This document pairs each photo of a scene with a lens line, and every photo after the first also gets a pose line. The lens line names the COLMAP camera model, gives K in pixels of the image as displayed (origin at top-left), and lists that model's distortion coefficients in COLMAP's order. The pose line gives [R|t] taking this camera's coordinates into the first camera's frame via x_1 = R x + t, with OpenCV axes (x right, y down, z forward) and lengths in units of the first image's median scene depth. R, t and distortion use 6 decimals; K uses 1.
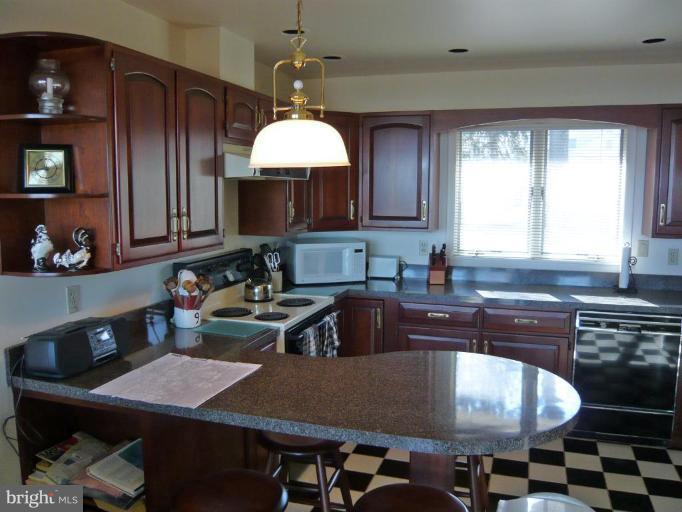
lens RADIAL K [[598.5, 0, 341.8], [0, 598.5, 257.5], [0, 0, 1]] dist [-0.052865, -0.006938]
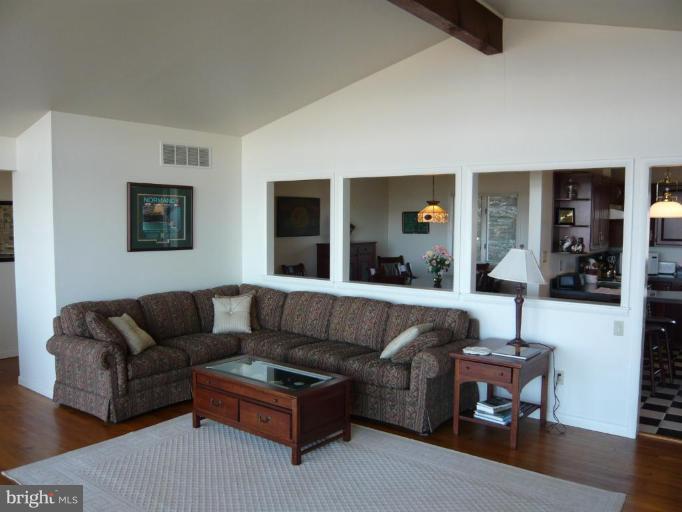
lens RADIAL K [[598.5, 0, 342.3], [0, 598.5, 254.9], [0, 0, 1]] dist [-0.052865, -0.006938]
pose [[0.945871, 0.028019, -0.323331, -0.385414], [-0.045161, 0.997937, -0.045634, 0.139865], [0.321385, 0.057766, 0.945185, -1.330567]]
